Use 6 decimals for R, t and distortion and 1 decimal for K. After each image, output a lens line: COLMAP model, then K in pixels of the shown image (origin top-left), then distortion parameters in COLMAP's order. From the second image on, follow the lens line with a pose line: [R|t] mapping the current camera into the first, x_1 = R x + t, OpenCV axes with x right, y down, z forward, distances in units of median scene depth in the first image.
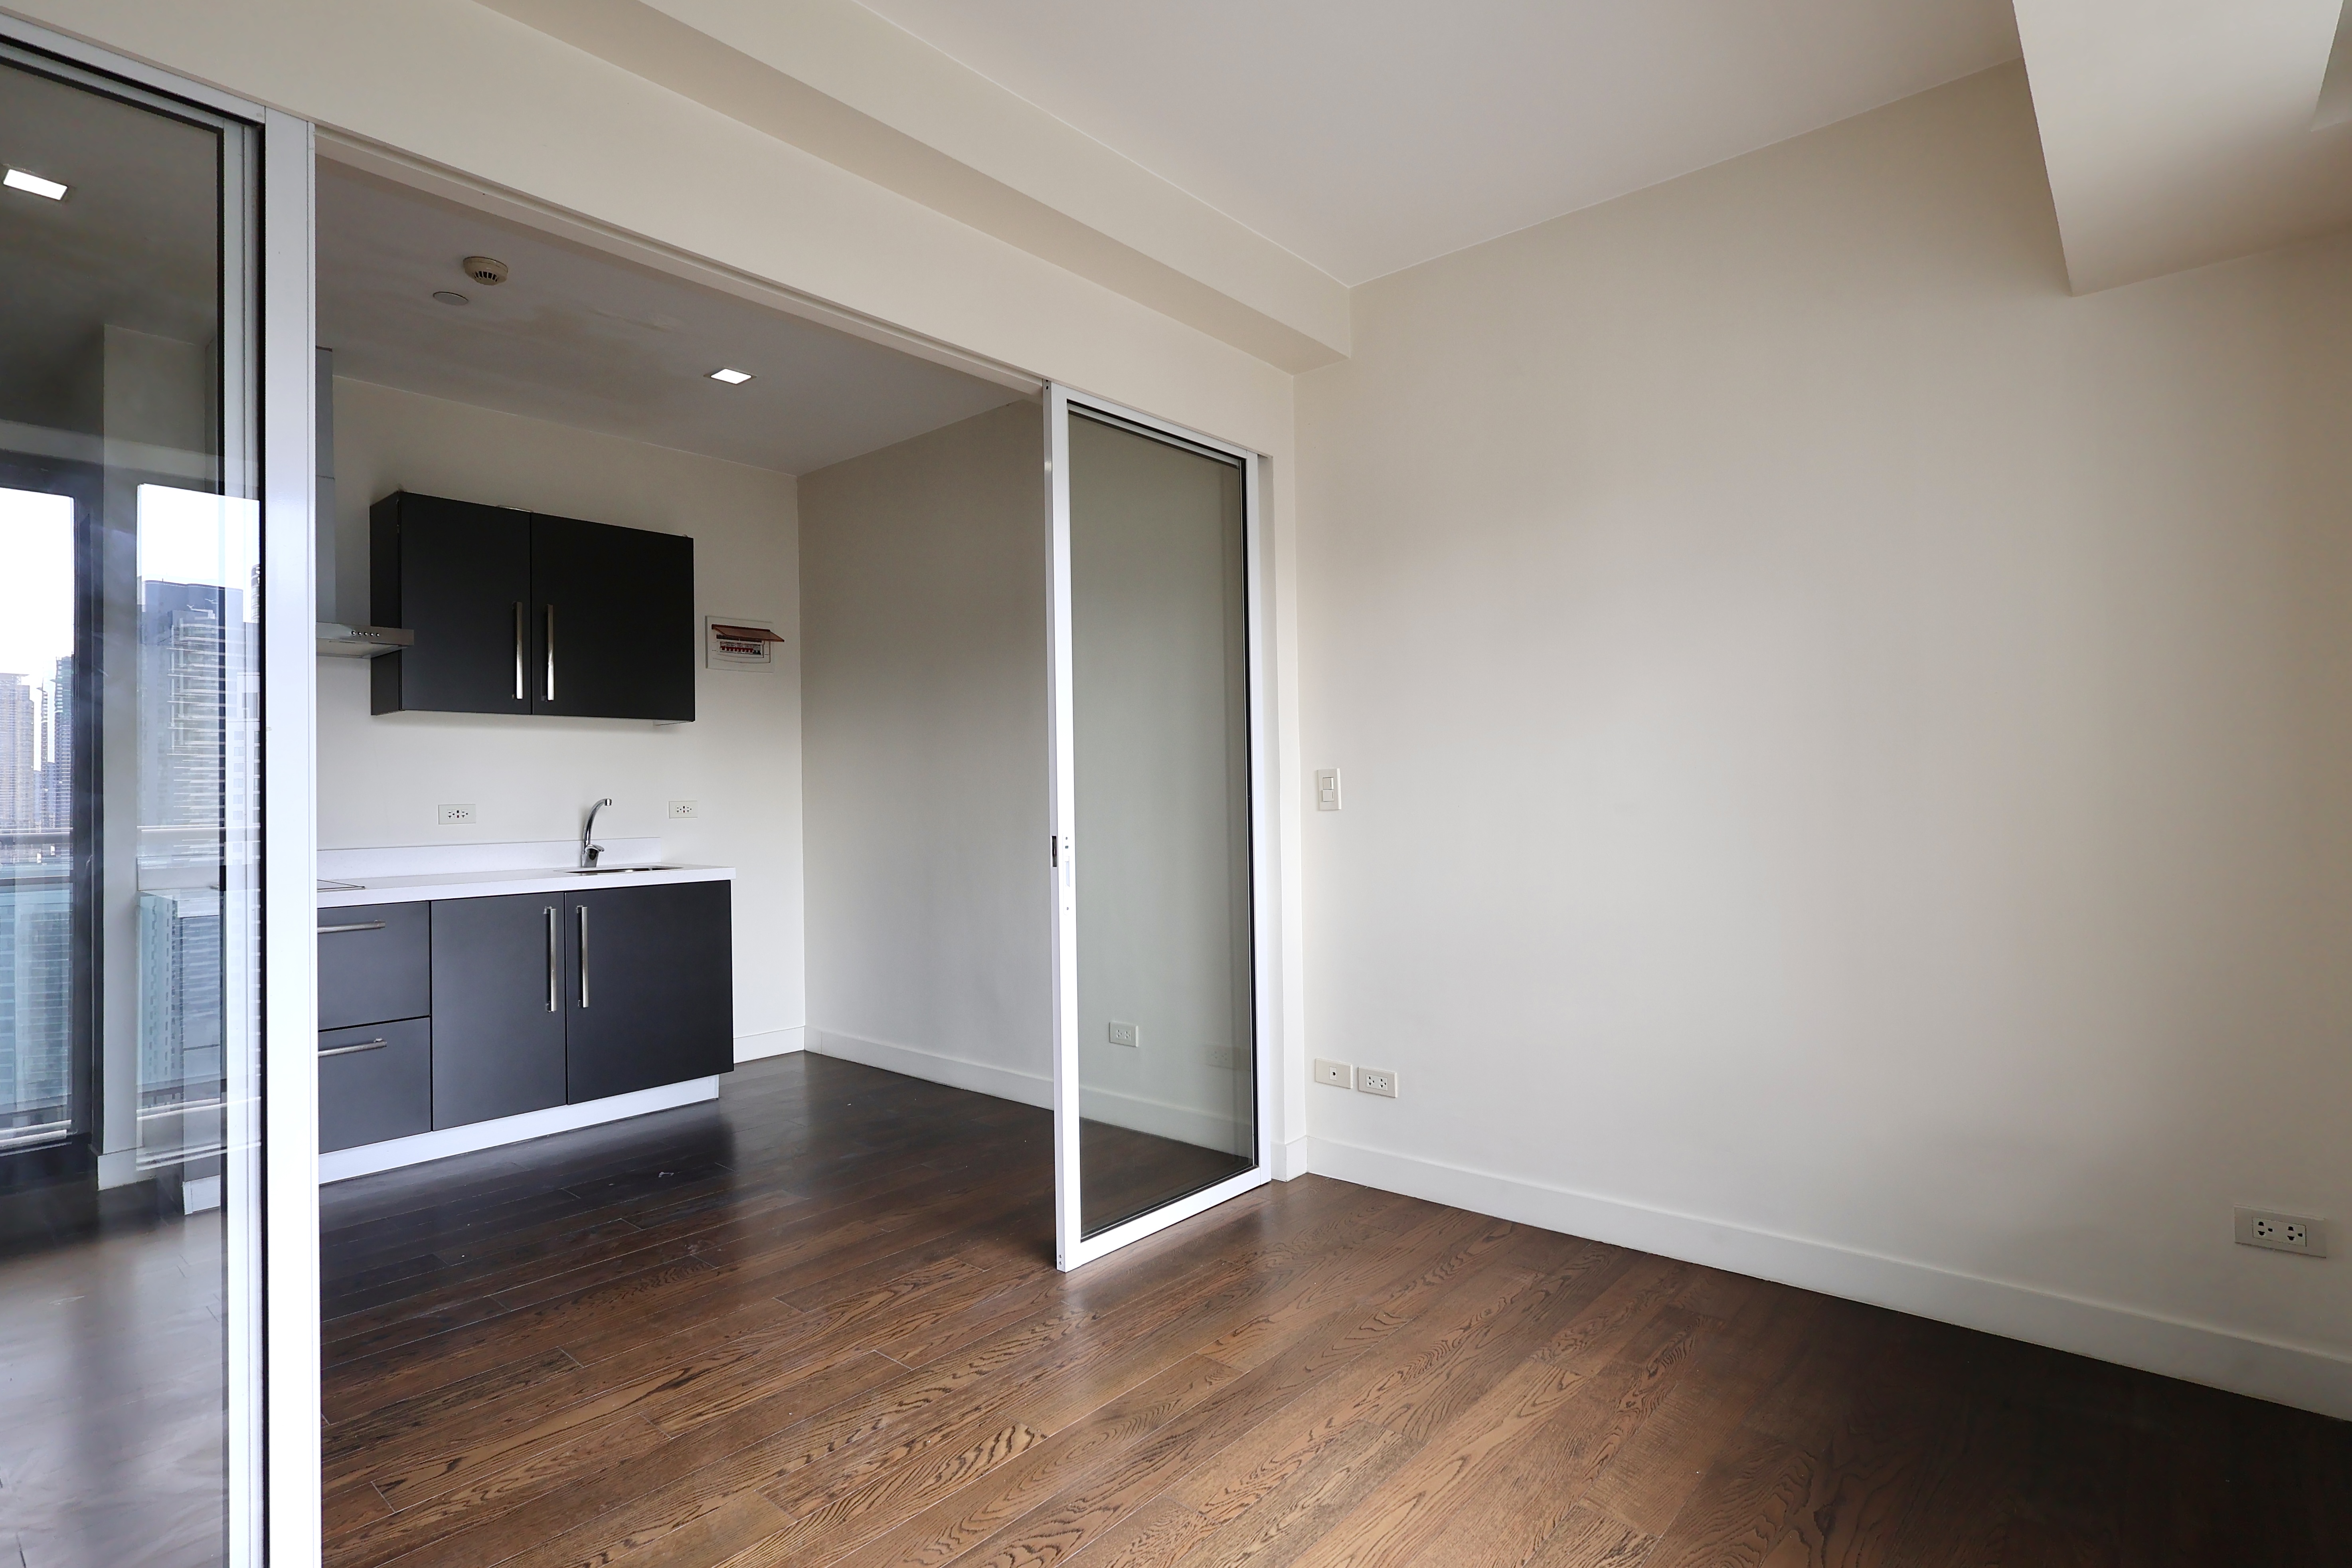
lens RADIAL K [[1159.4, 0, 1163.7], [0, 1159.4, 790.7], [0, 0, 1]] dist [-0.002158, 0.000253]
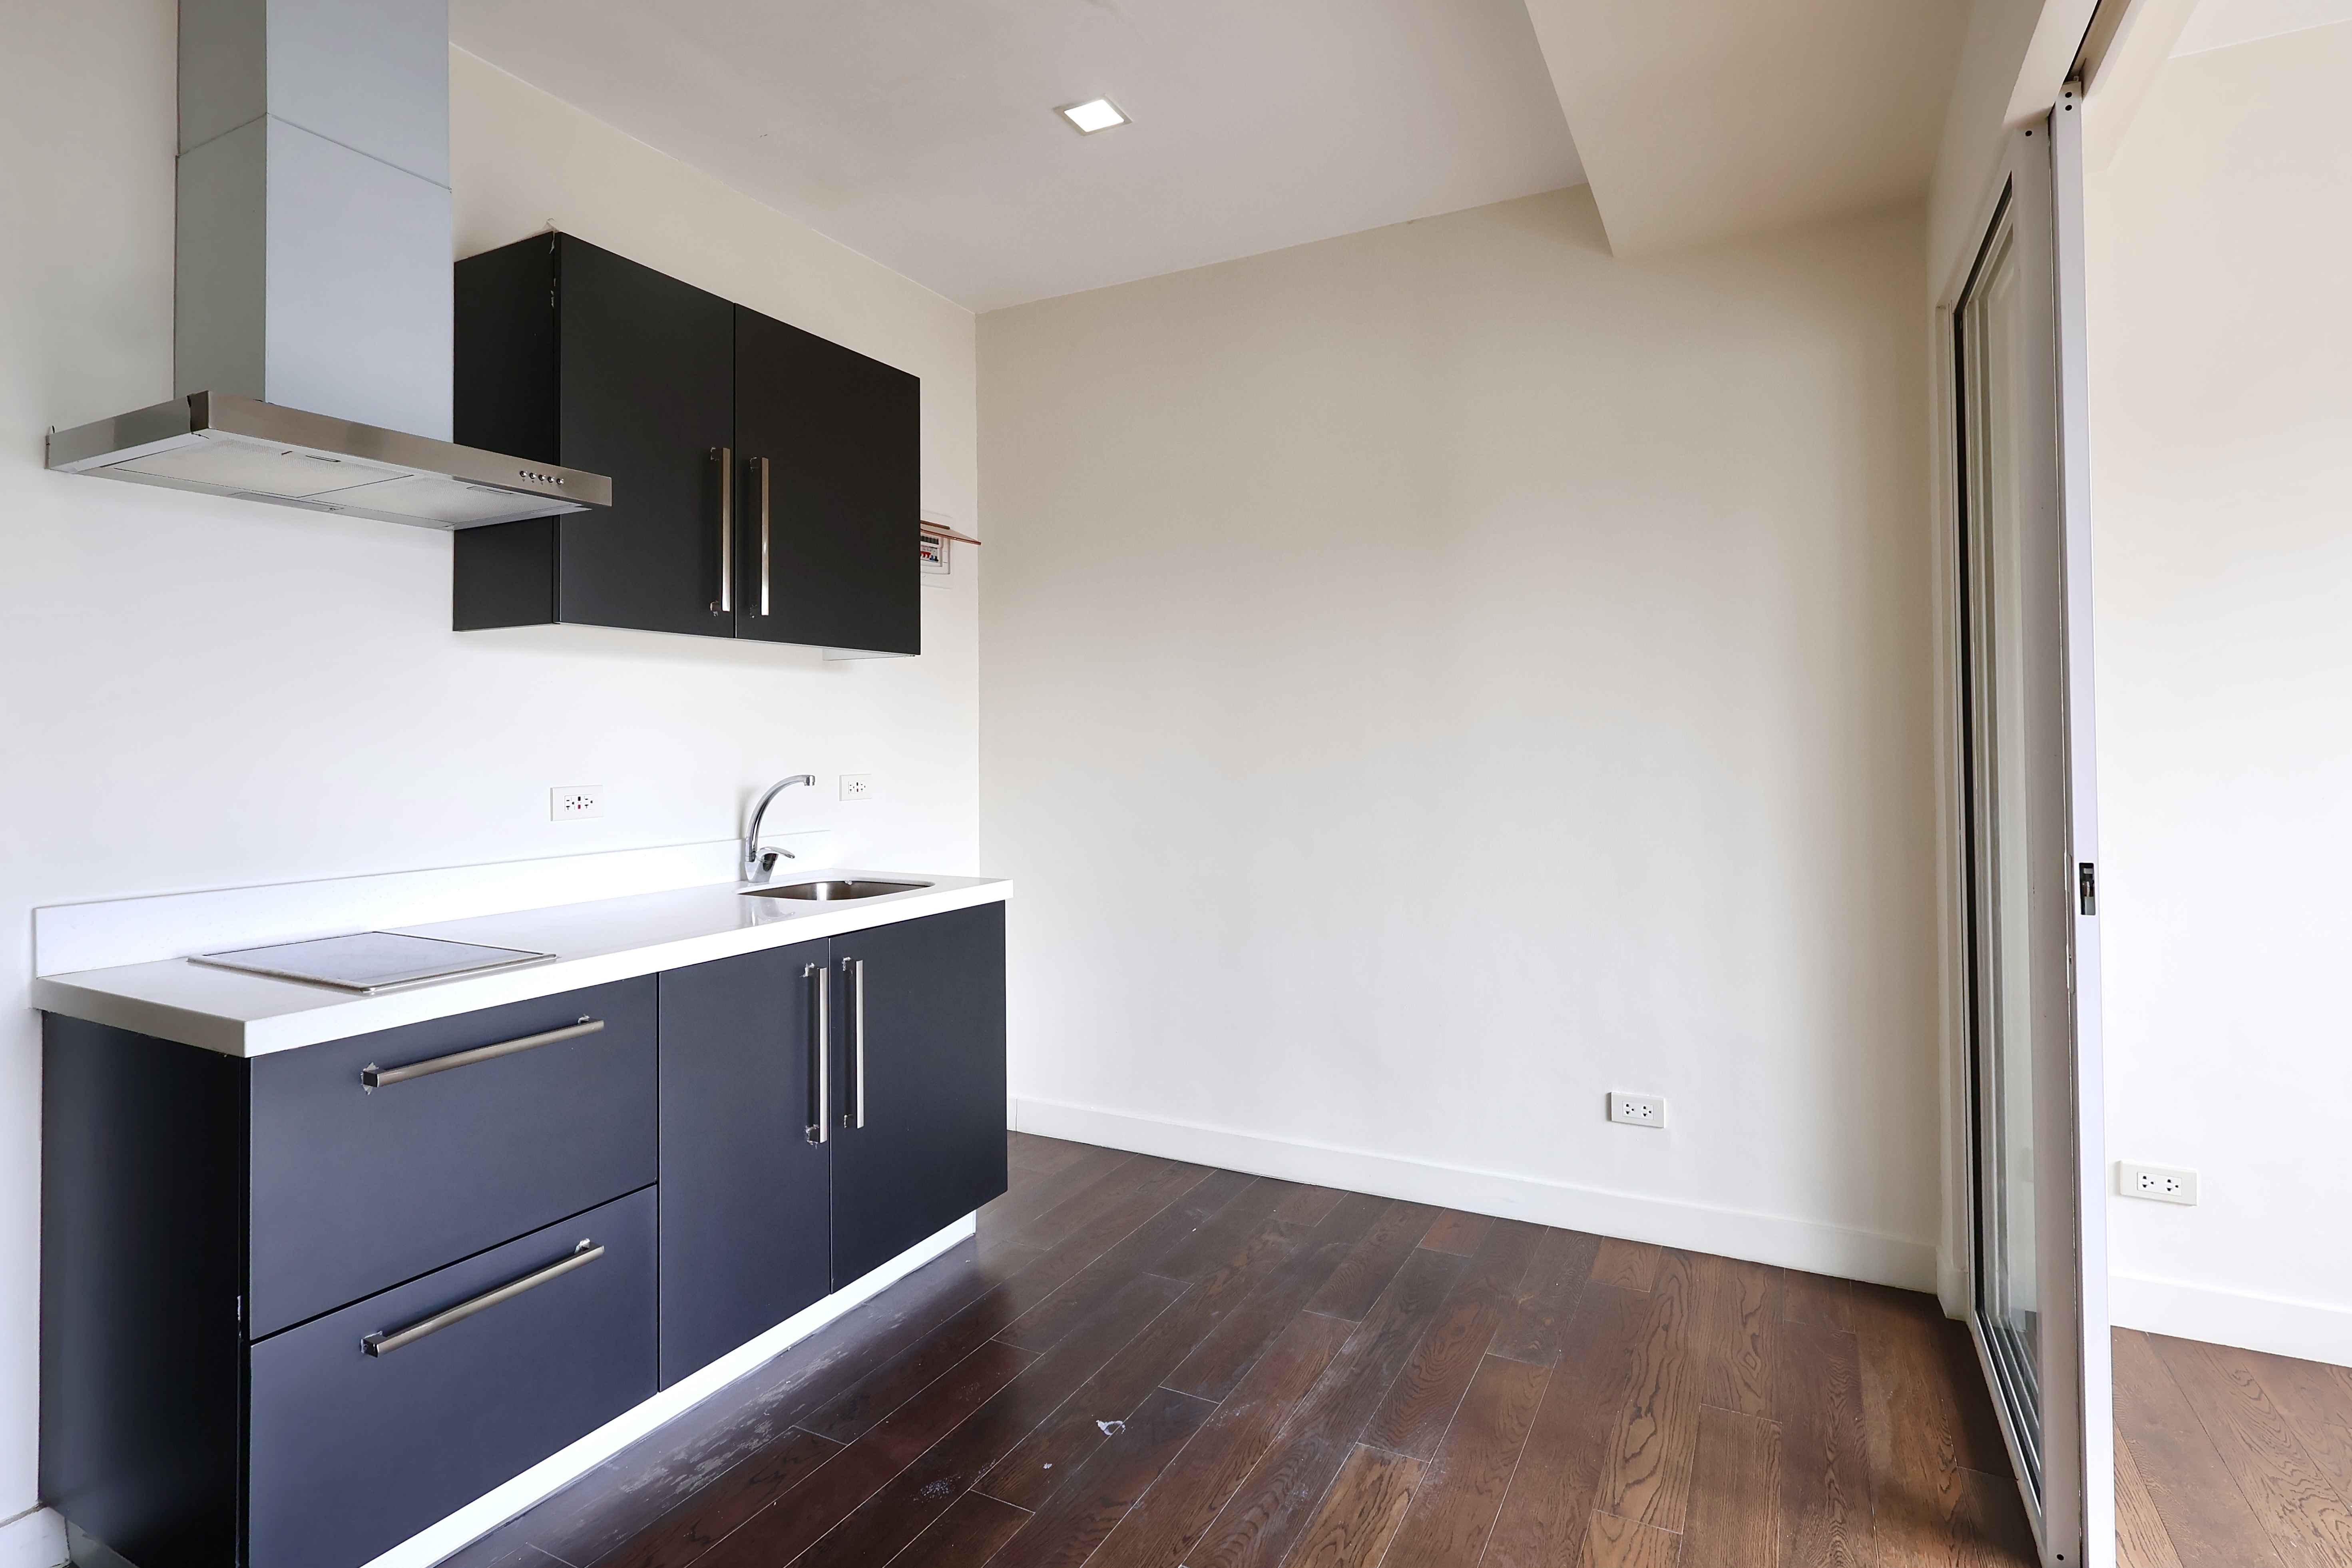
lens RADIAL K [[1182.4, 0, 1171.6], [0, 1182.4, 721.9], [0, 0, 1]] dist [0.001424, 0.000658]
pose [[0.972896, 0.009396, 0.231054, -0.479979], [-0.005252, 0.999814, -0.018544, -0.012039], [-0.231185, 0.016828, 0.972764, 0.360606]]
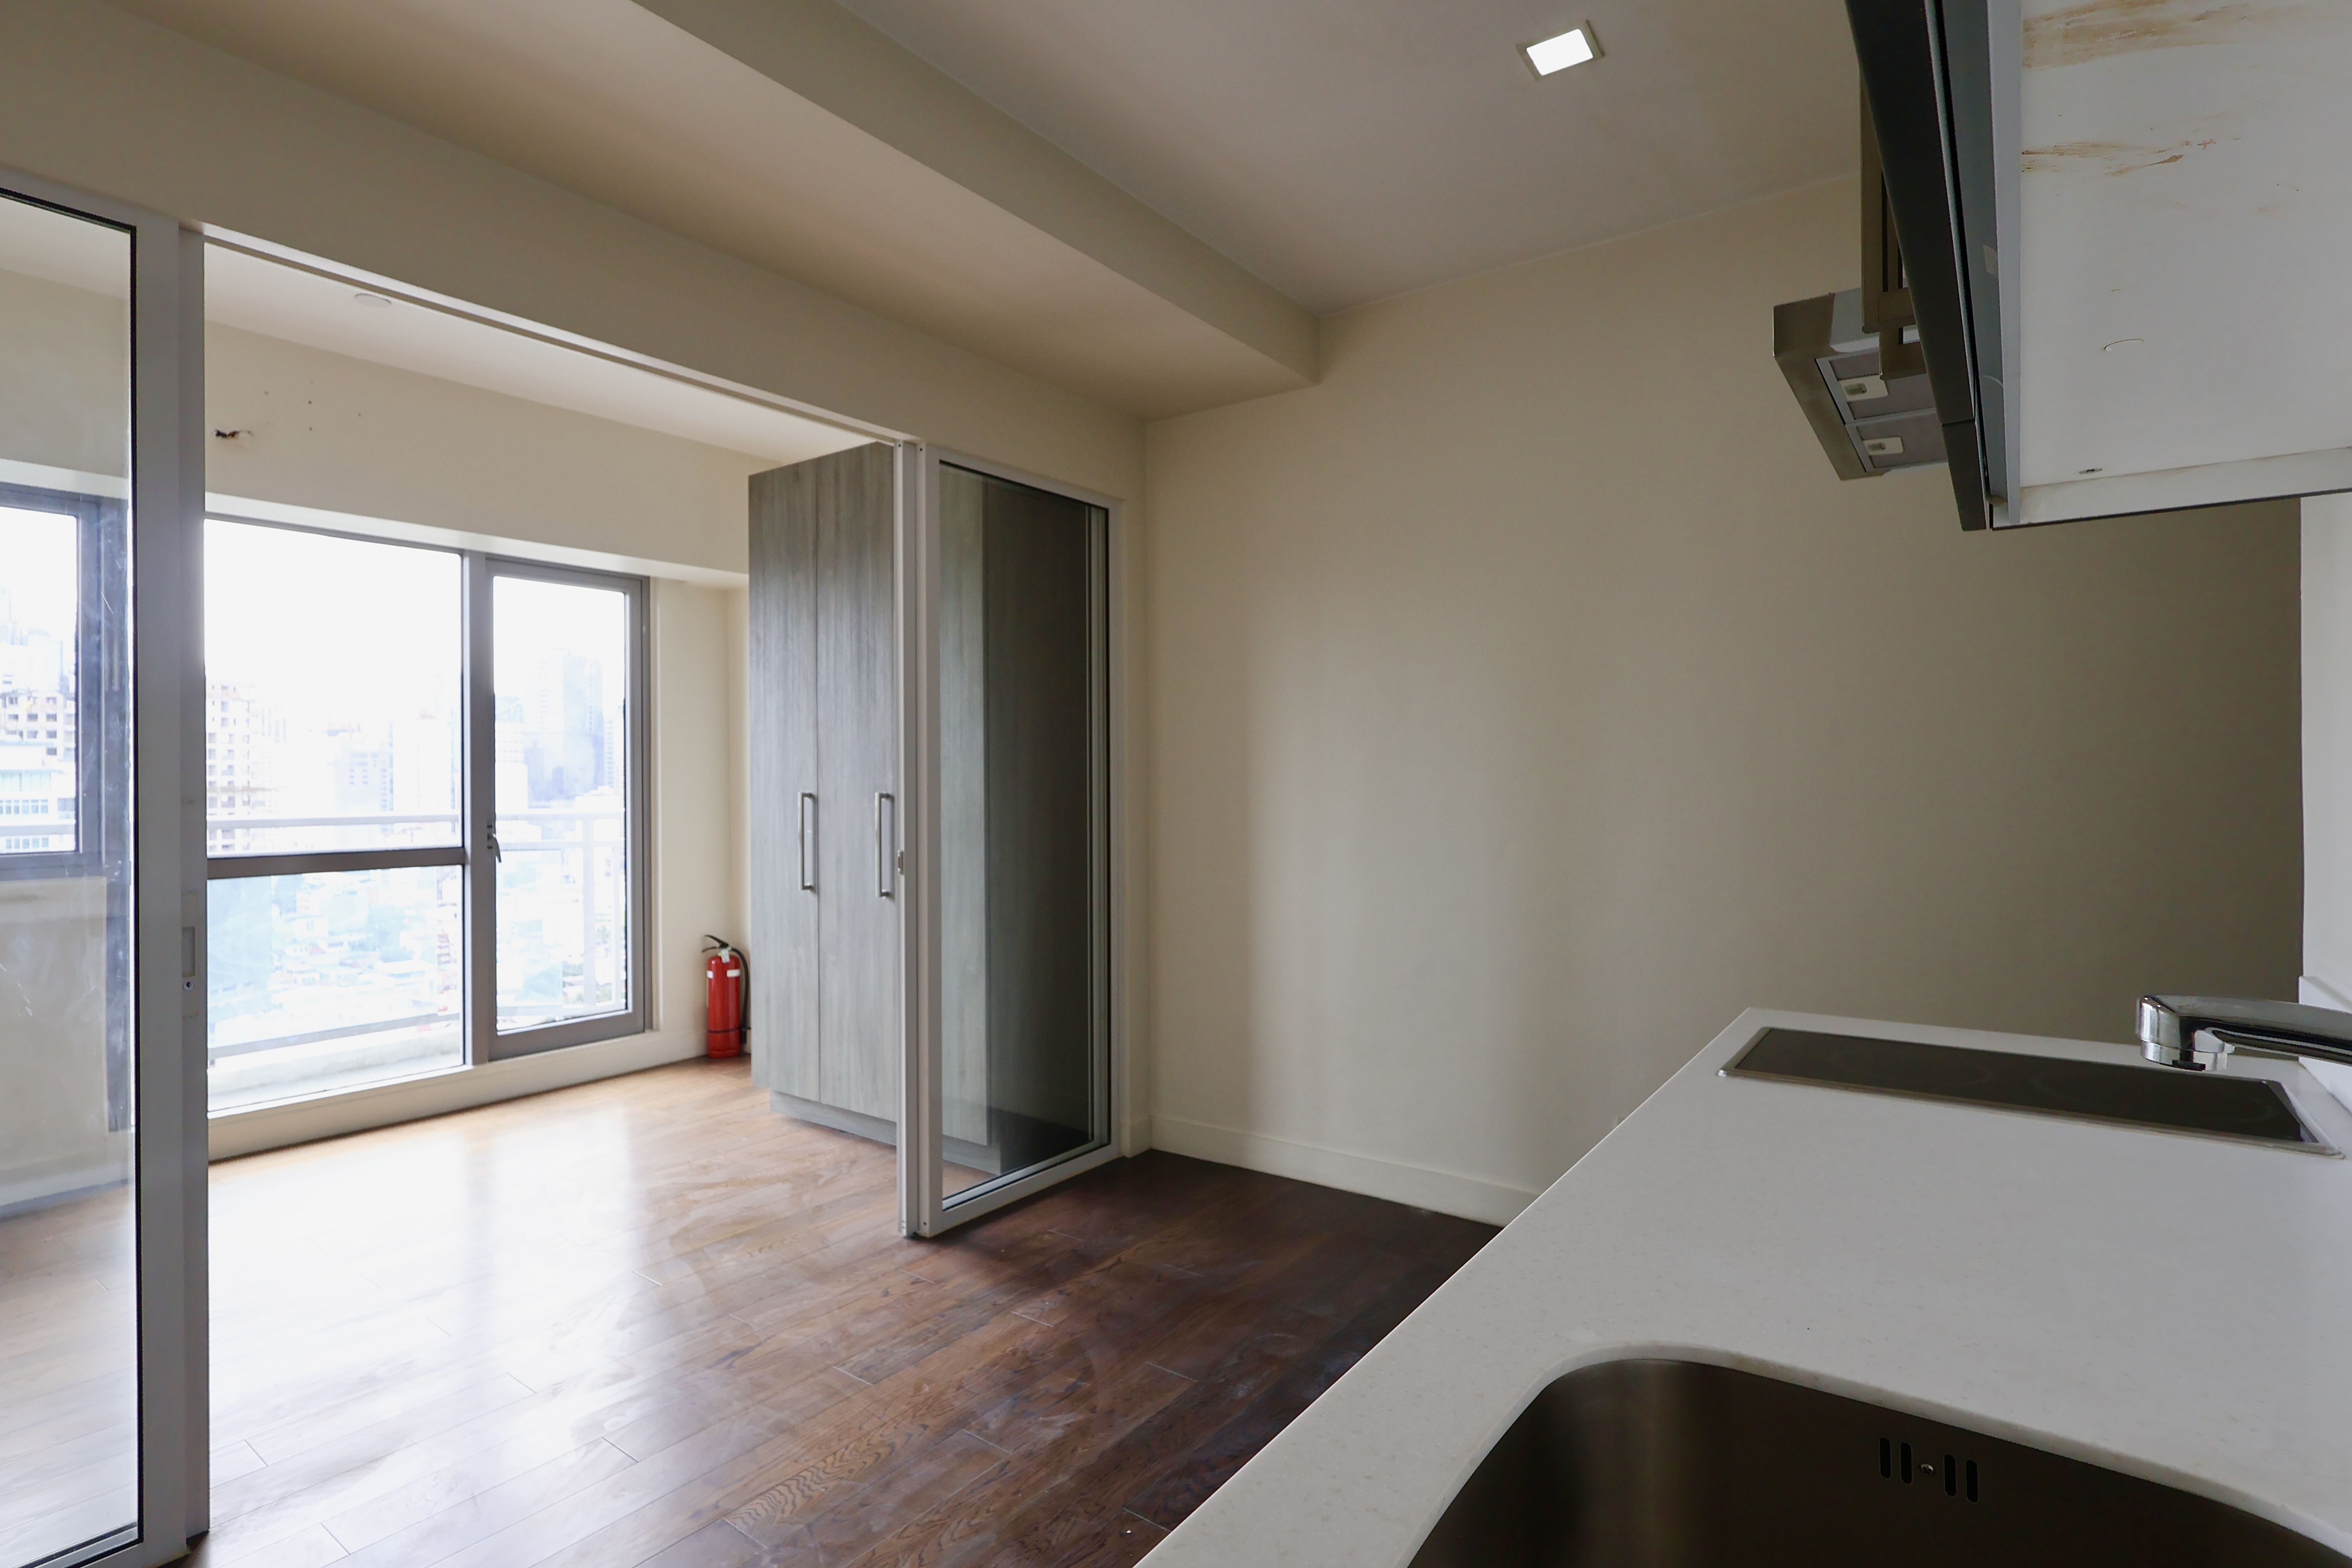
lens RADIAL K [[1147.9, 0, 1177.1], [0, 1147.9, 774.9], [0, 0, 1]] dist [0.004174, 0.000966]
pose [[-0.996216, 0.019586, -0.084680, -0.426058], [0.020181, 0.999777, -0.006172, -0.012732], [0.084540, -0.007858, -0.996389, 1.196971]]
